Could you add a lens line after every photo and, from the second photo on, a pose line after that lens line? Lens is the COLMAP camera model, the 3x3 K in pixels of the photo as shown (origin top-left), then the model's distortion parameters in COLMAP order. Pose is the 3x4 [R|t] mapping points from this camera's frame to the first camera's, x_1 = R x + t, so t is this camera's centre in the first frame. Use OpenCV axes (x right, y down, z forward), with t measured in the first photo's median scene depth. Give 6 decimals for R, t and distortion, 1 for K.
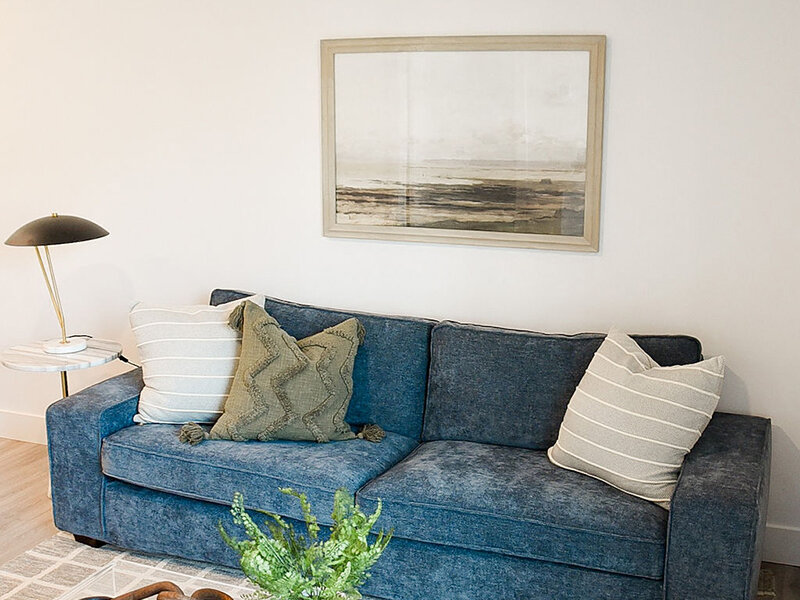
lens RADIAL K [[976.1, 0, 413.1], [0, 976.1, 300.2], [0, 0, 1]] dist [-0.154273, 0.068480]
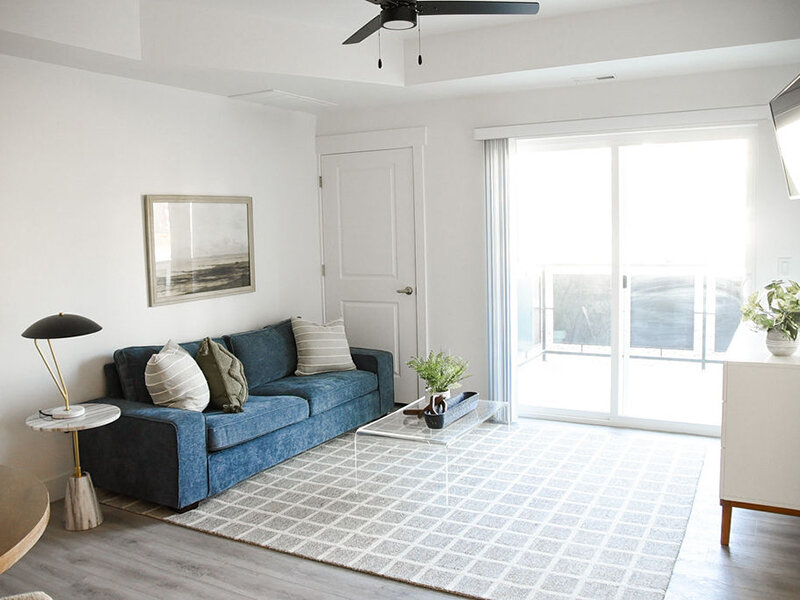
lens RADIAL K [[724.1, 0, 390.0], [0, 724.1, 289.1], [0, 0, 1]] dist [-0.152321, 0.128567]
pose [[0.109128, -0.094455, 0.989530, -1.438152], [0.223455, 0.972328, 0.068170, -0.098881], [-0.968586, 0.213676, 0.127214, 0.477991]]
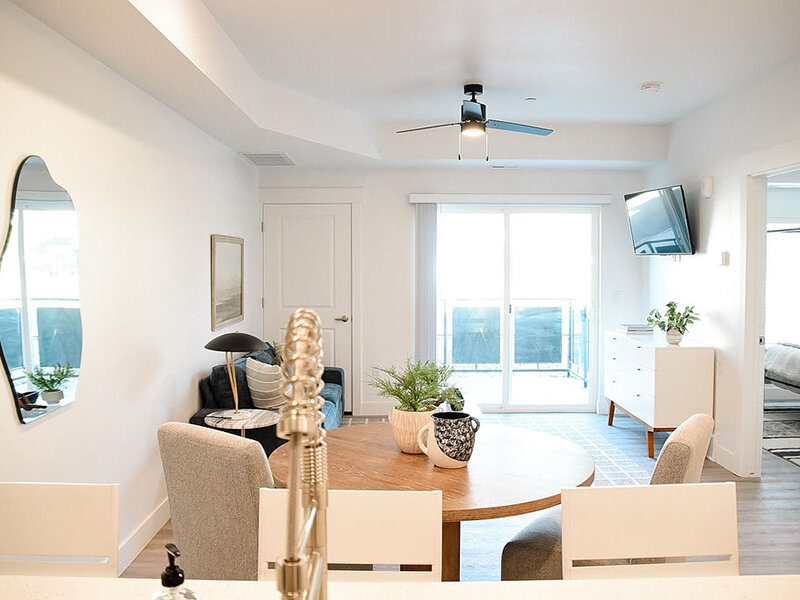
lens RADIAL K [[724.1, 0, 390.0], [0, 724.1, 289.1], [0, 0, 1]] dist [-0.152321, 0.128567]
pose [[-0.379469, -0.036582, 0.924481, -1.759178], [0.184519, 0.976152, 0.114366, -0.279918], [-0.906618, 0.213983, -0.363669, 1.327543]]
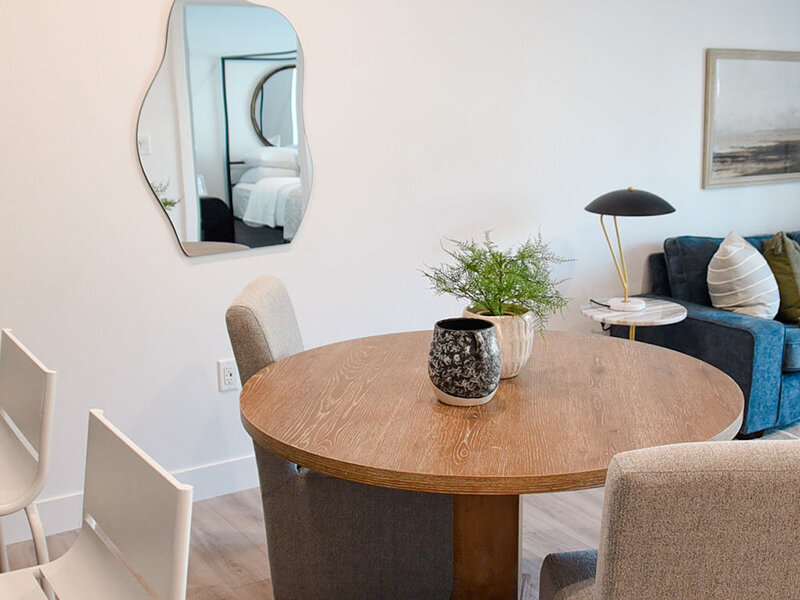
lens RADIAL K [[976.1, 0, 413.1], [0, 976.1, 300.2], [0, 0, 1]] dist [-0.154273, 0.068480]
pose [[0.557684, -0.178857, 0.810555, -1.628765], [0.181511, 0.979153, 0.091176, -0.124390], [-0.809965, 0.096277, 0.578522, 0.628314]]
